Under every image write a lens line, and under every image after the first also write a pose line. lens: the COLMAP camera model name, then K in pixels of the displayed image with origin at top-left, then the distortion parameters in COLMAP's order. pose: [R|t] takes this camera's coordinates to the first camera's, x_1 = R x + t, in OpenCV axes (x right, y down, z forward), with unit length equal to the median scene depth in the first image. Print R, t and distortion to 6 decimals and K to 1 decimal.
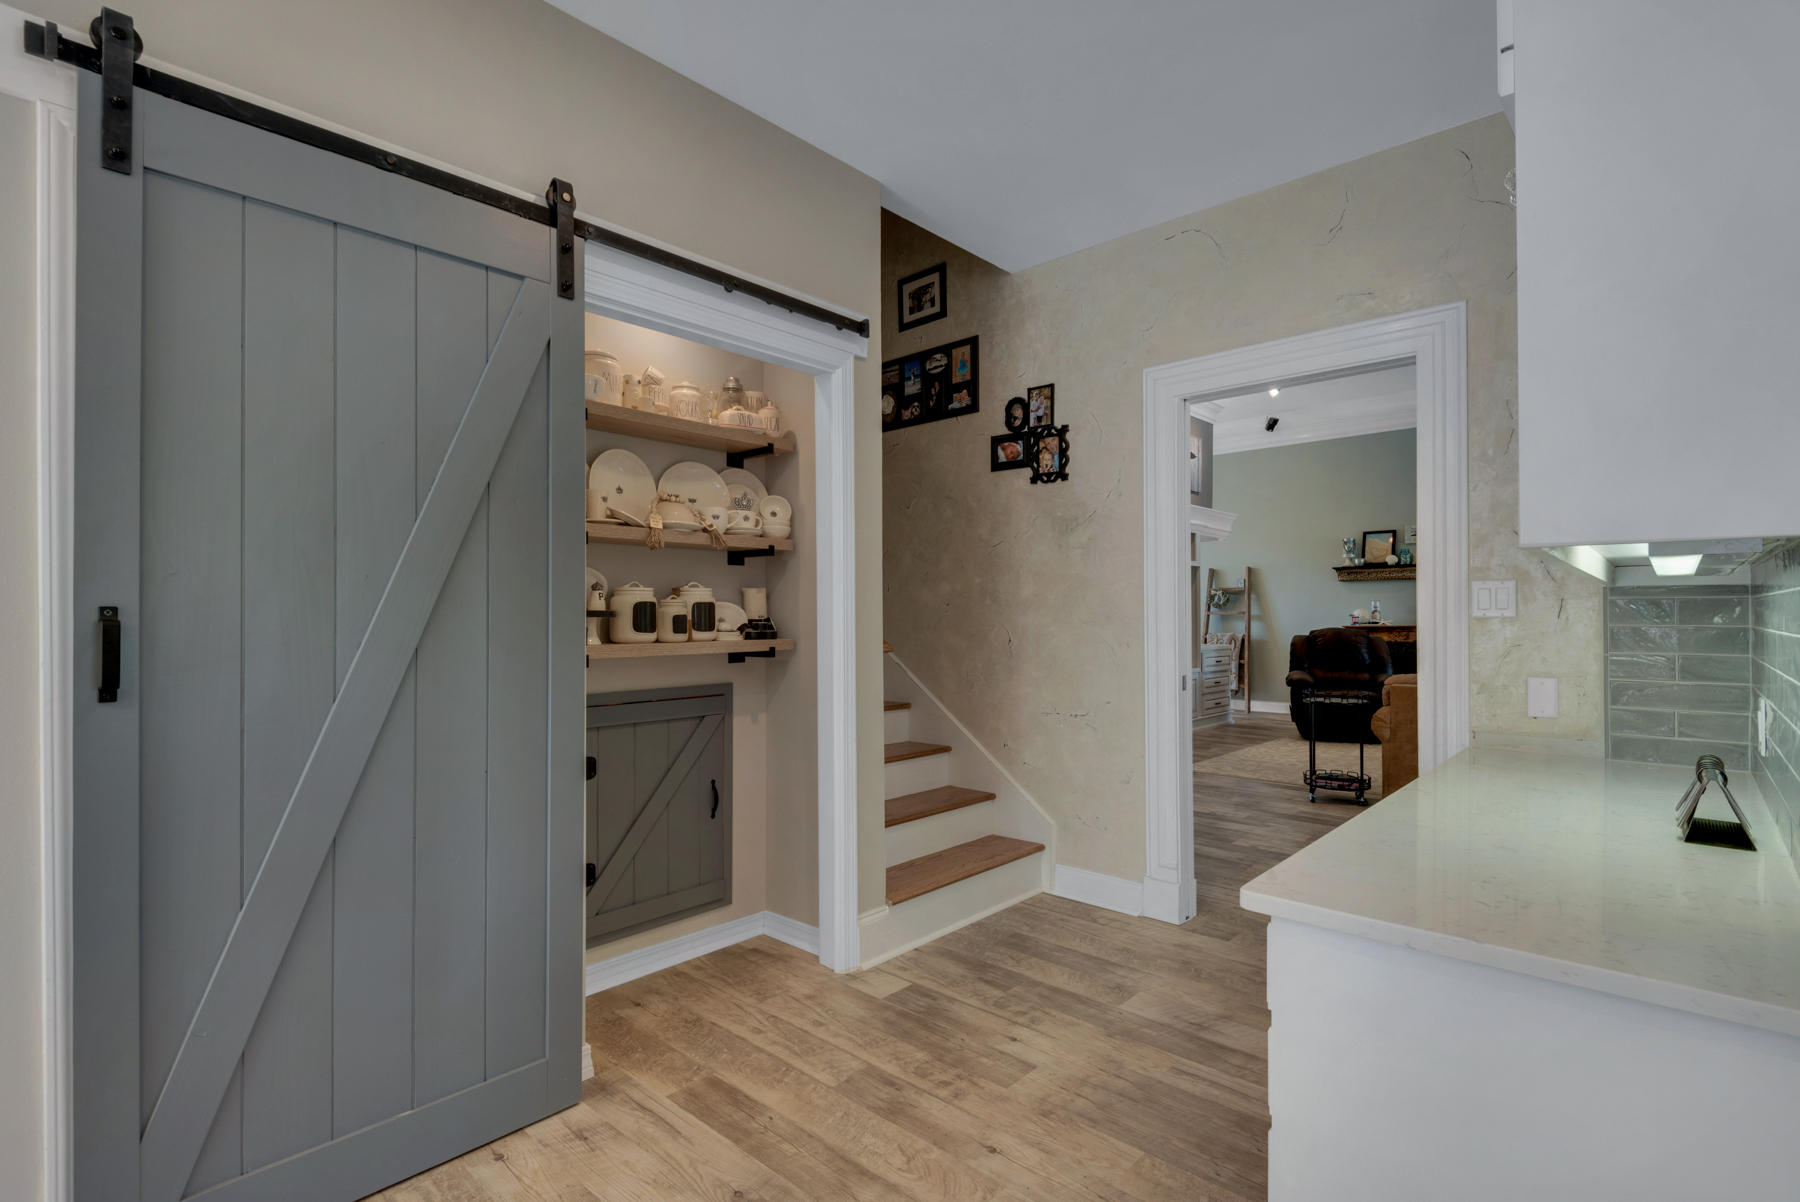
lens RADIAL K [[845.7, 0, 898.6], [0, 845.7, 609.3], [0, 0, 1]] dist [-0.000799, -0.000230]
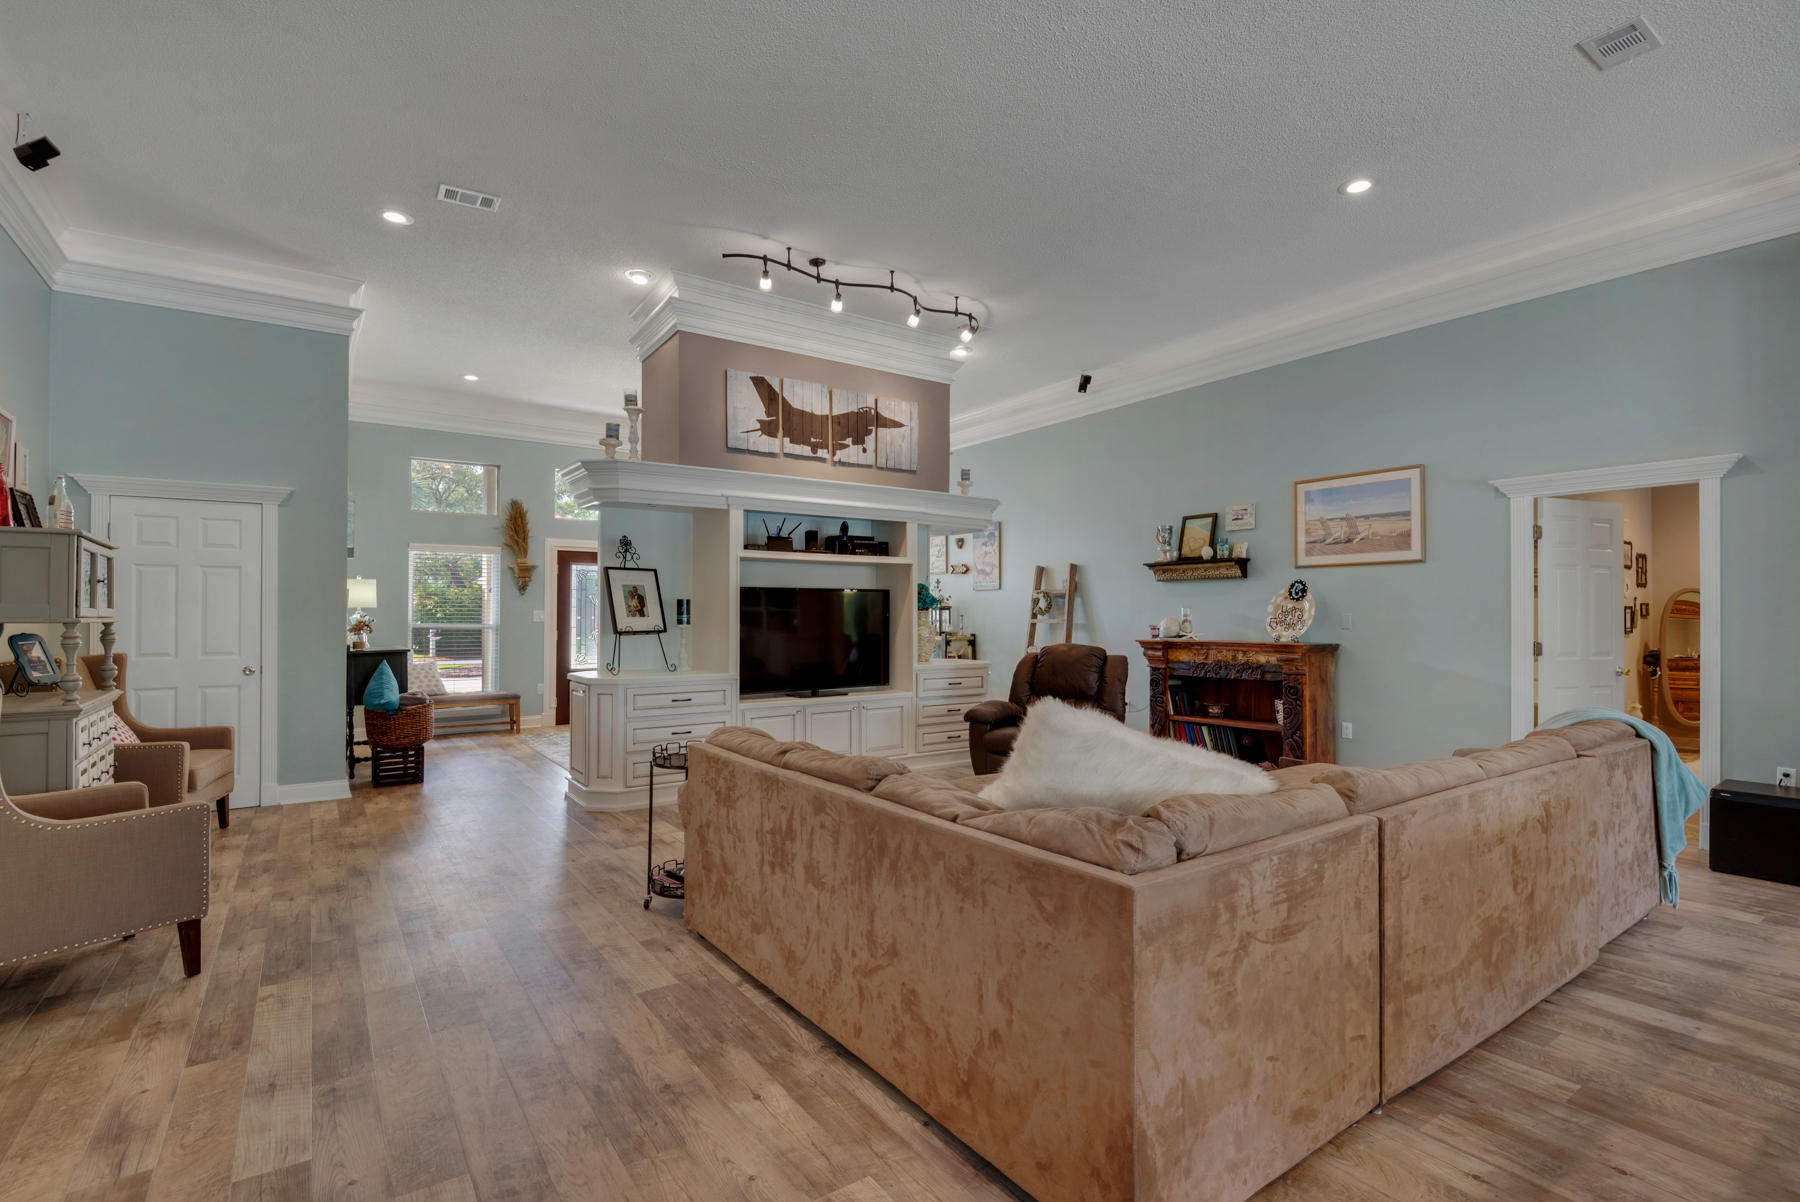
lens RADIAL K [[845.7, 0, 917.2], [0, 845.7, 609.5], [0, 0, 1]] dist [-0.000799, -0.000230]
pose [[0.981450, 0.000859, -0.191715, 0.462919], [-0.000803, 1.000000, 0.000369, -0.007766], [0.191715, -0.000208, 0.981451, 0.205471]]
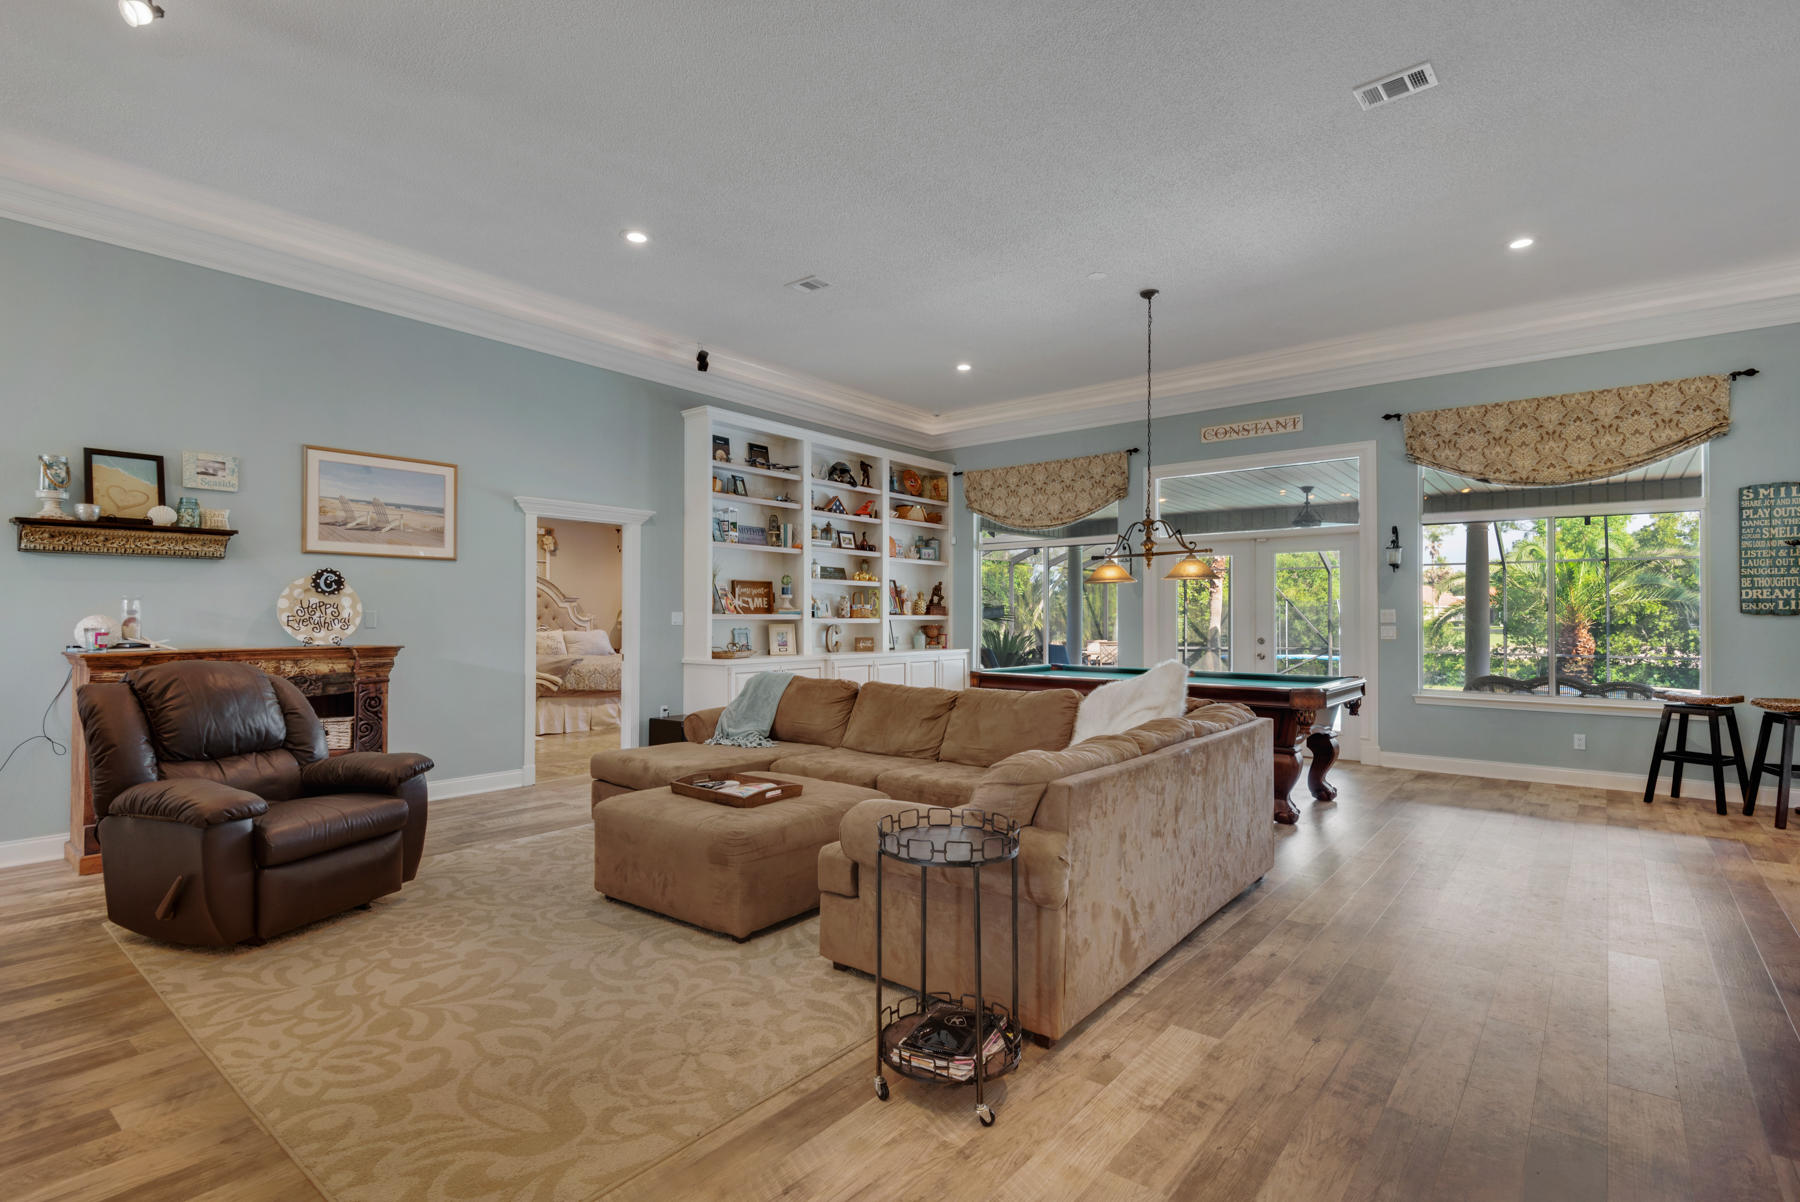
lens RADIAL K [[845.7, 0, 912.0], [0, 845.7, 605.2], [0, 0, 1]] dist [-0.000799, -0.000230]
pose [[-0.073562, 0.015485, 0.997170, 0.059598], [-0.008682, 0.999832, -0.016167, -0.002240], [-0.997253, -0.009847, -0.073416, 0.587418]]
